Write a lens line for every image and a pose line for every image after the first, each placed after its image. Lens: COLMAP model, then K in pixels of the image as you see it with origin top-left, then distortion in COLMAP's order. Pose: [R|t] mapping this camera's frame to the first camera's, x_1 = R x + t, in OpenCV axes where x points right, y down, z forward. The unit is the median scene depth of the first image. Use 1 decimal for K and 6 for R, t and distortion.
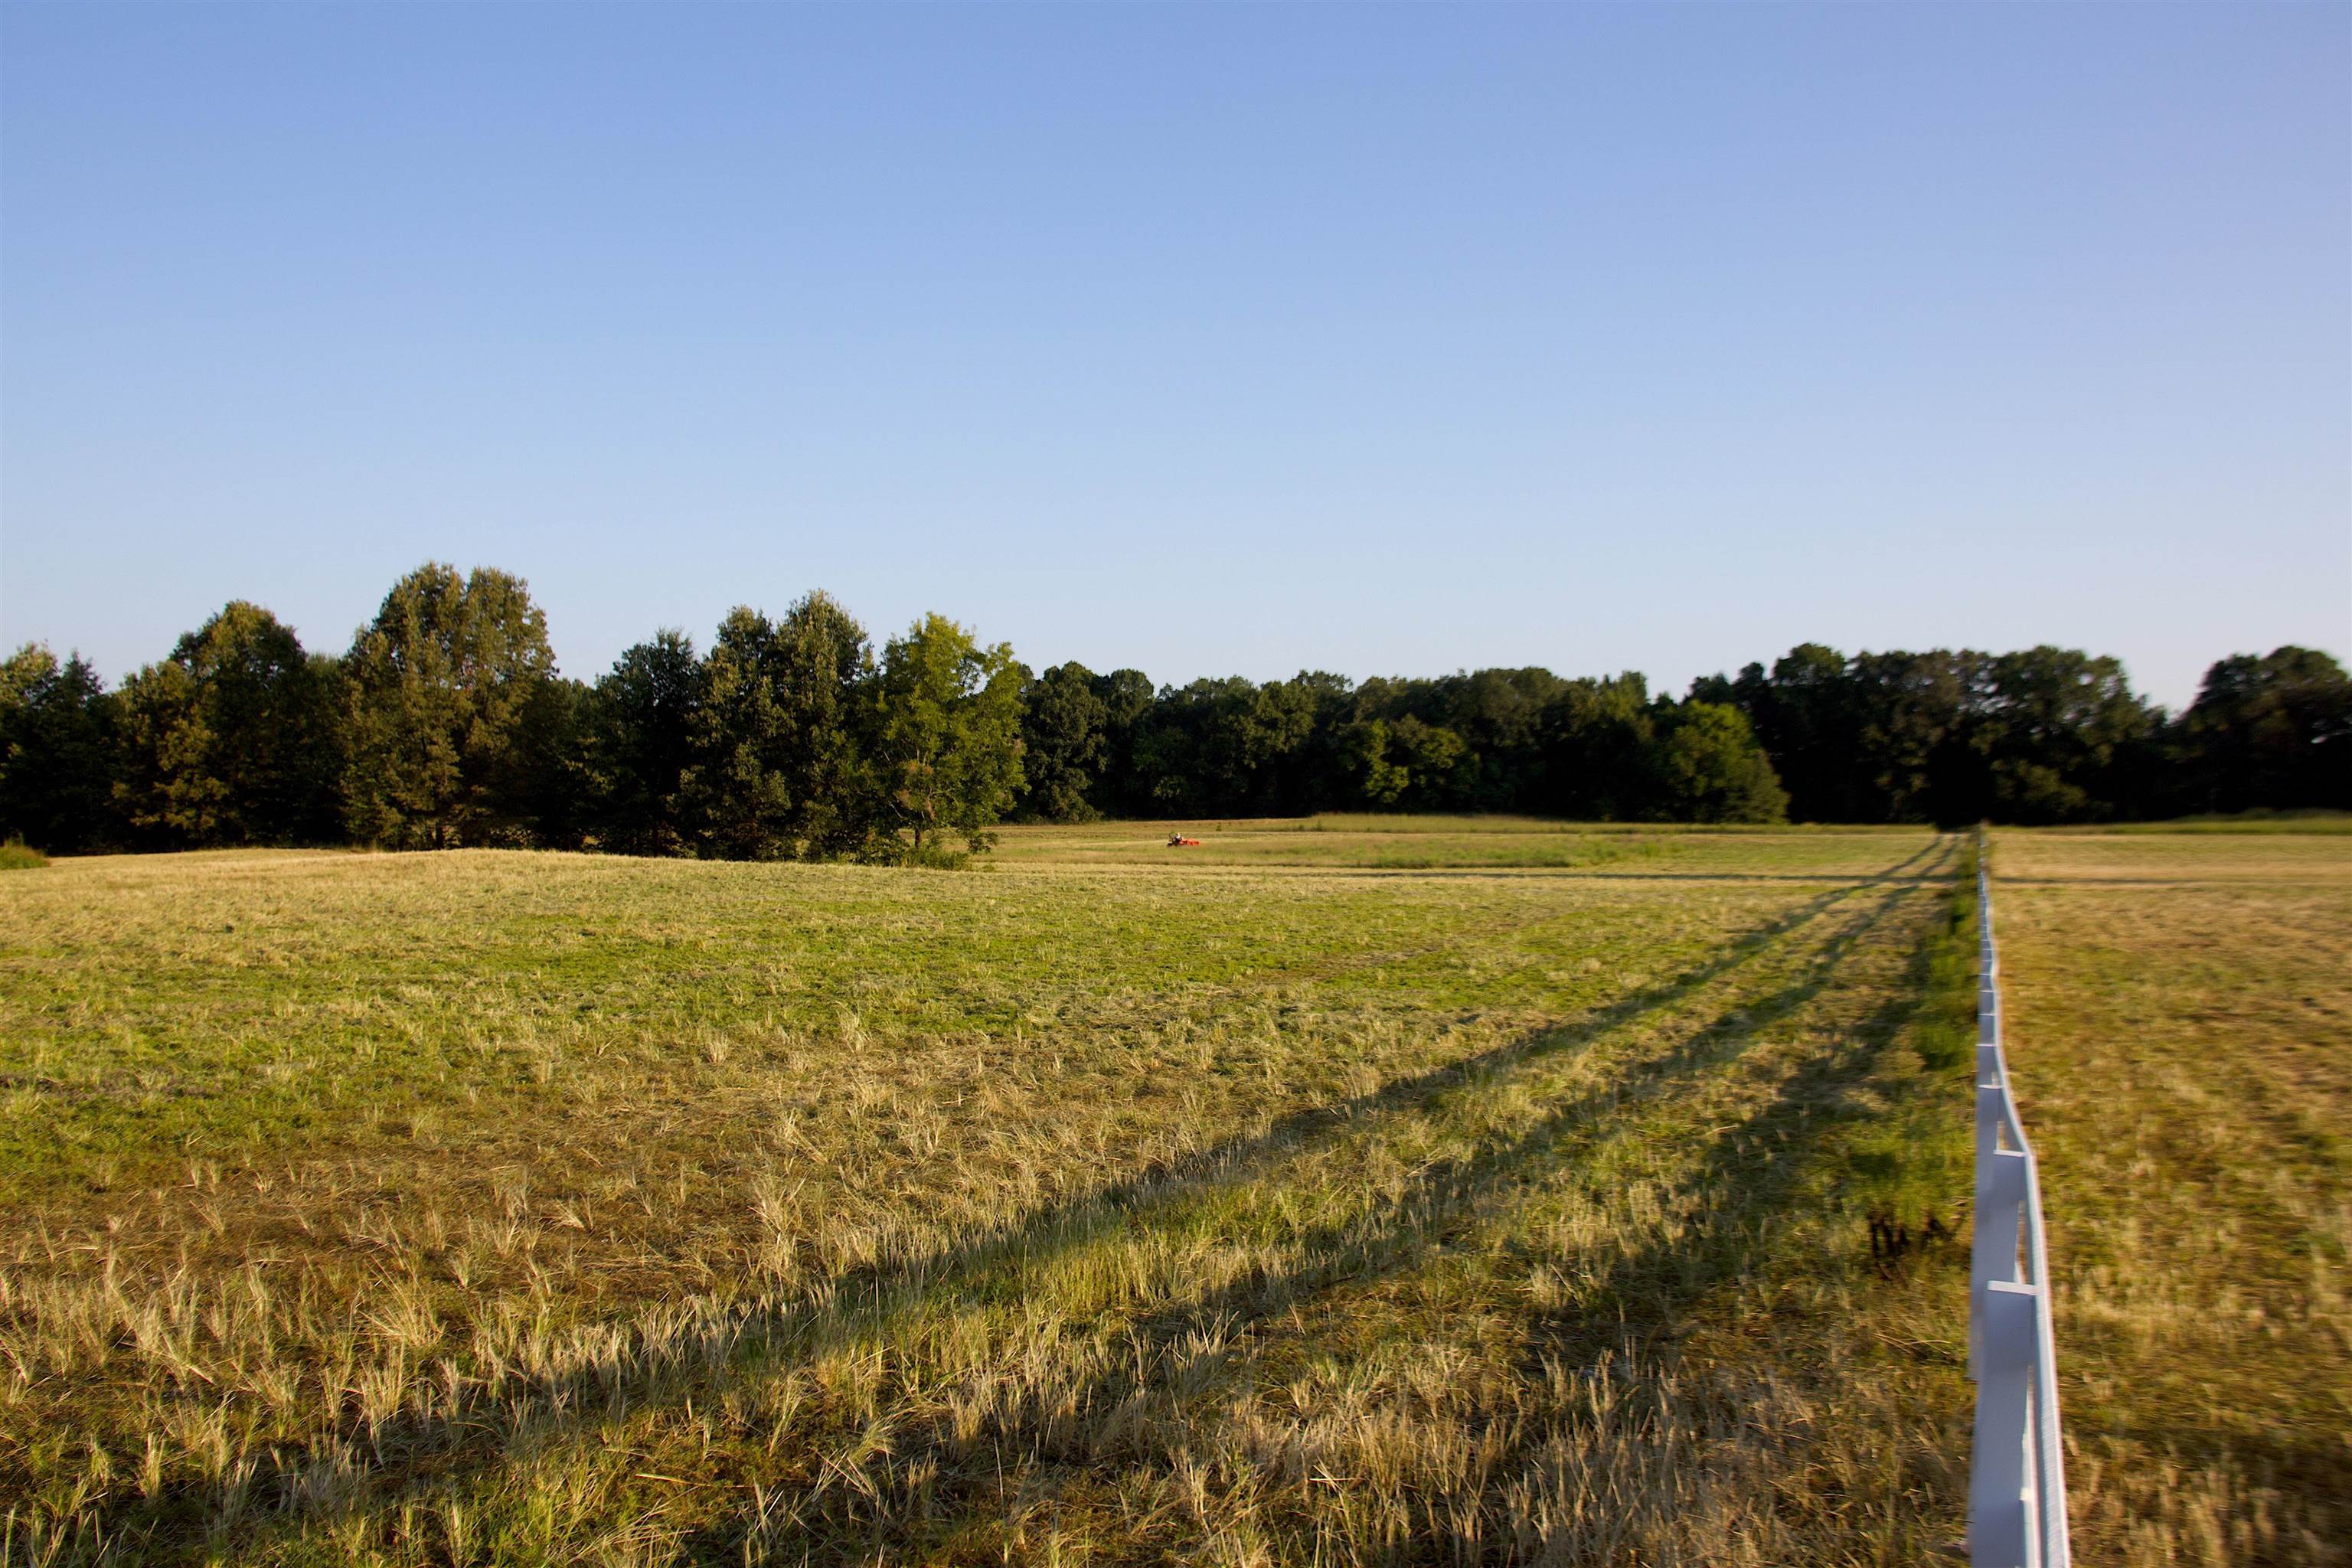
lens RADIAL K [[1842.9, 0, 1185.3], [0, 1842.9, 796.4], [0, 0, 1]] dist [-0.114351, -0.005231]
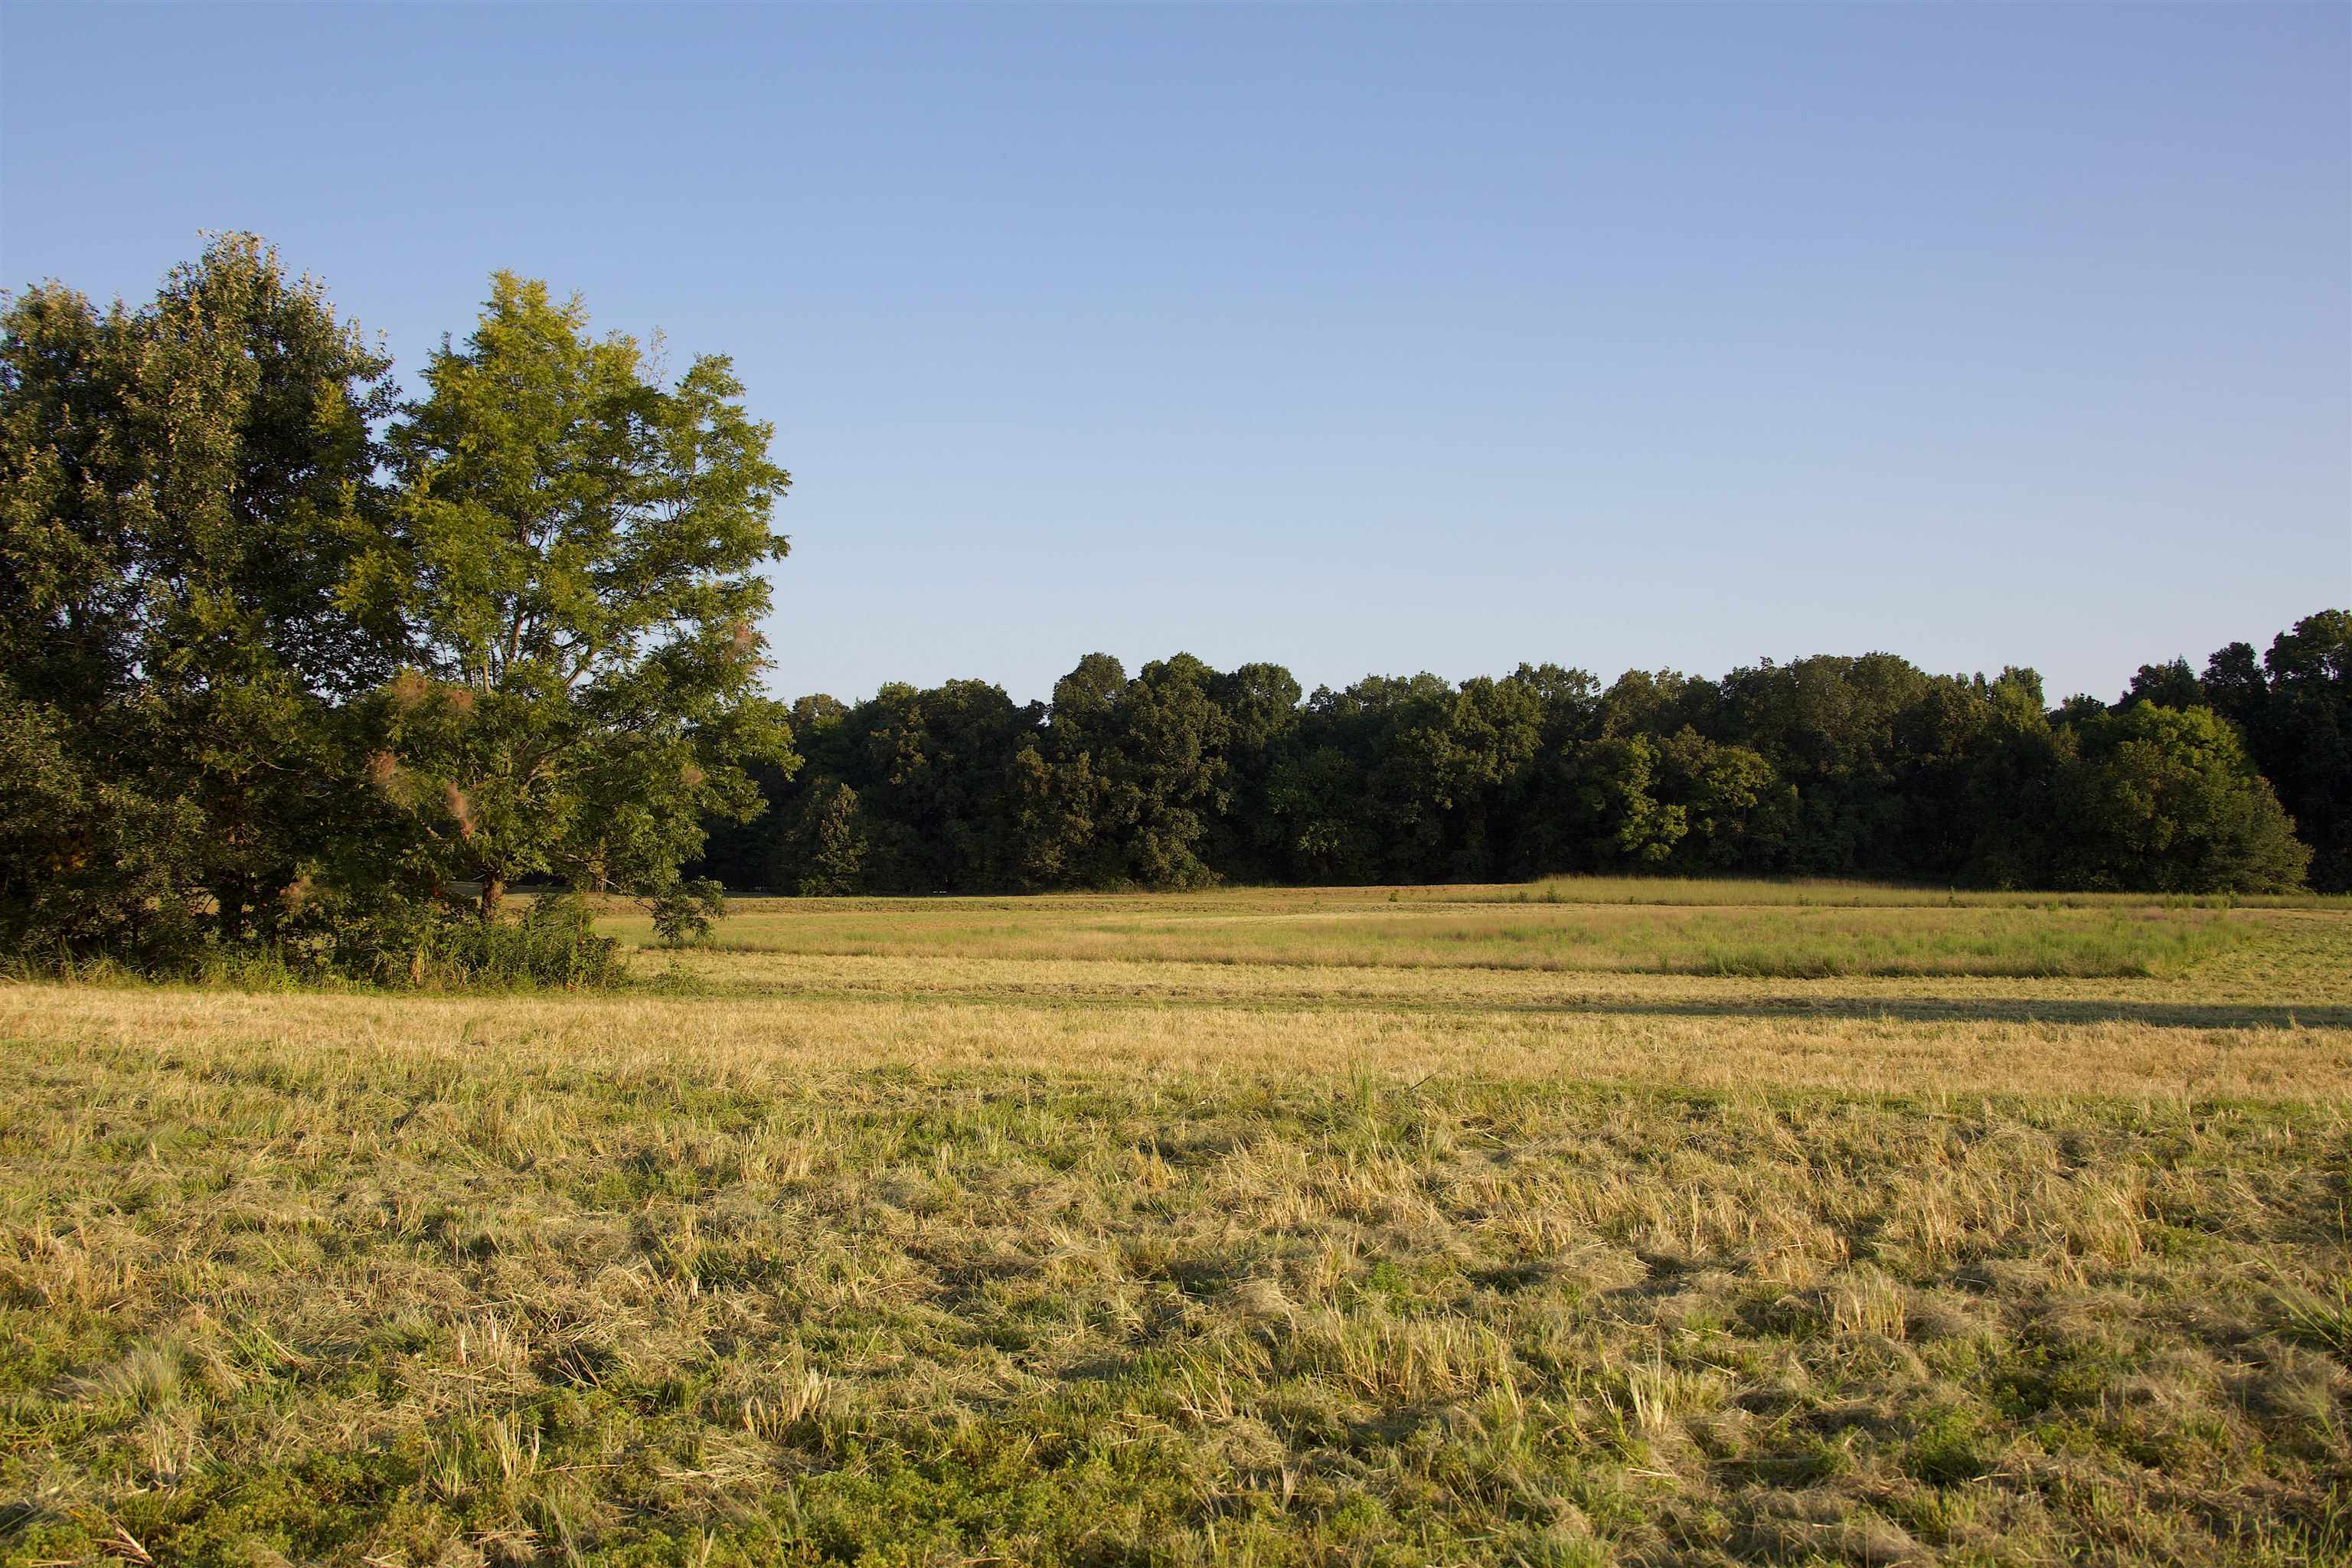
lens RADIAL K [[2490.9, 0, 1181.3], [0, 2490.9, 781.4], [0, 0, 1]] dist [0.039792, 0.000000]
pose [[0.997397, -0.000709, -0.072102, 0.005658], [-0.001509, 0.999528, -0.030700, 0.002821], [0.072090, 0.030729, 0.996925, 0.099512]]
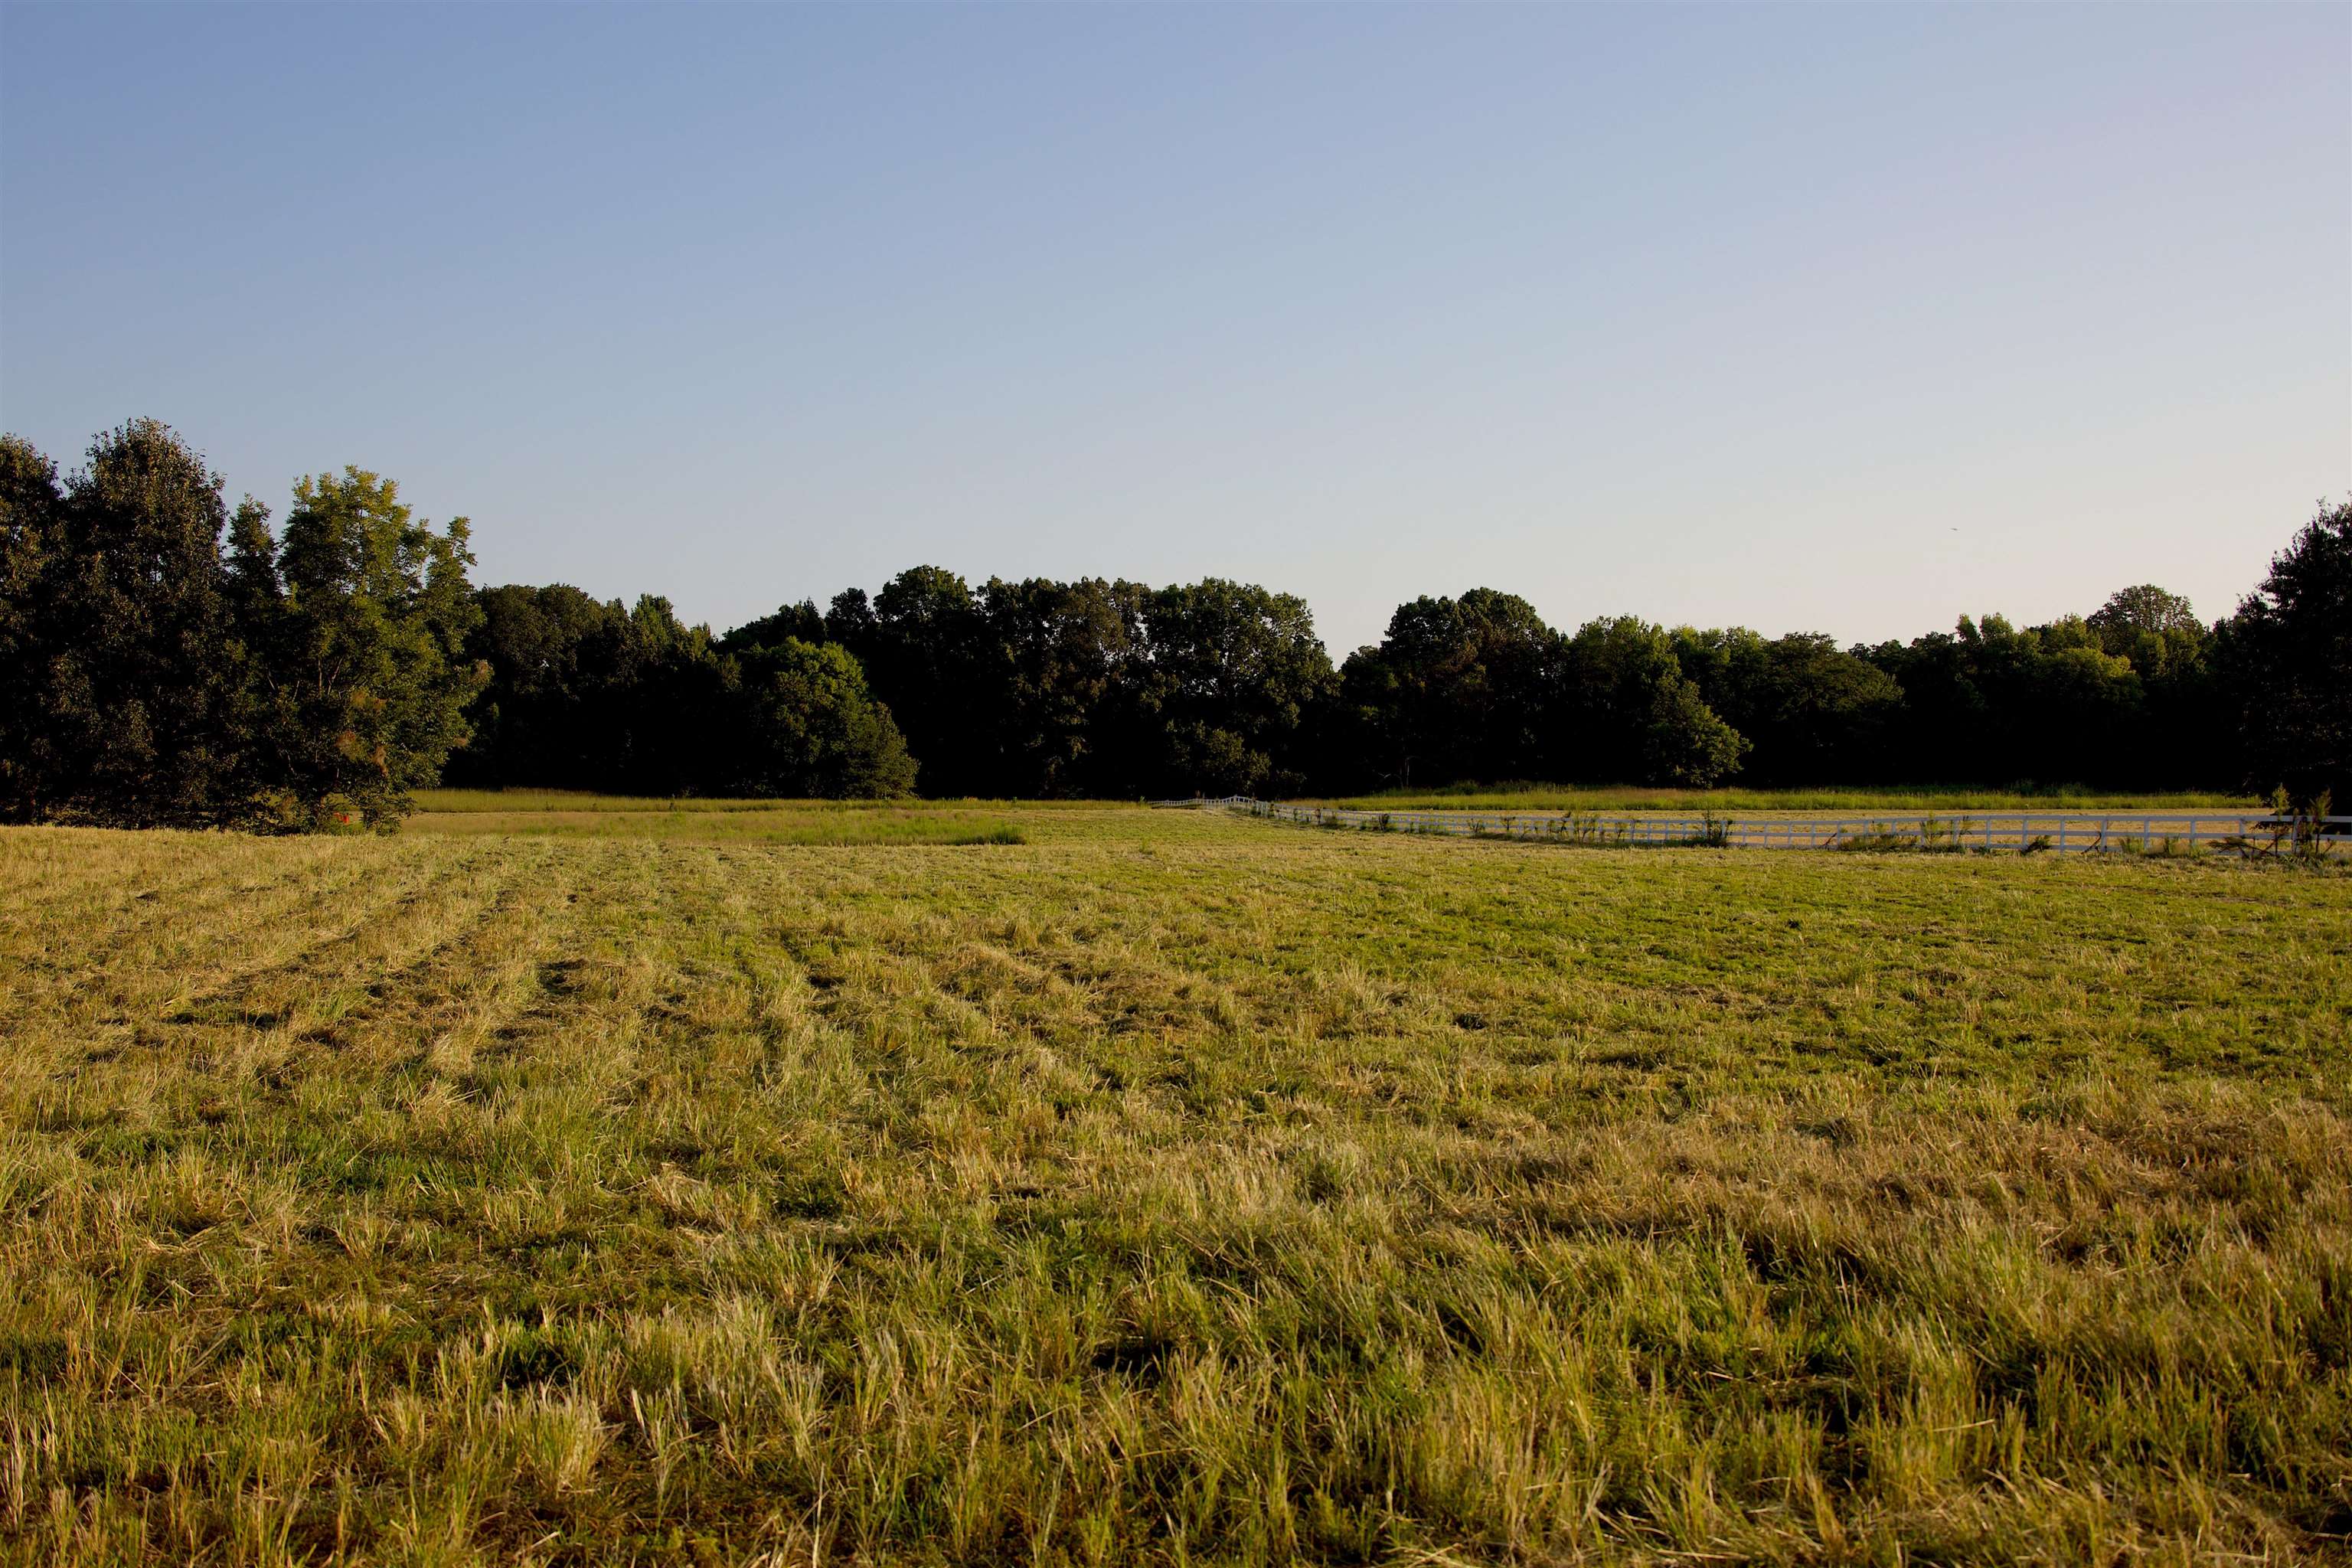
lens RADIAL K [[2490.9, 0, 1166.1], [0, 2490.9, 786.6], [0, 0, 1]] dist [0.039792, 0.000000]
pose [[0.887574, -0.000016, 0.460666, -0.056451], [-0.003592, 0.999969, 0.006956, 0.001643], [-0.460652, -0.007828, 0.887547, 0.010860]]
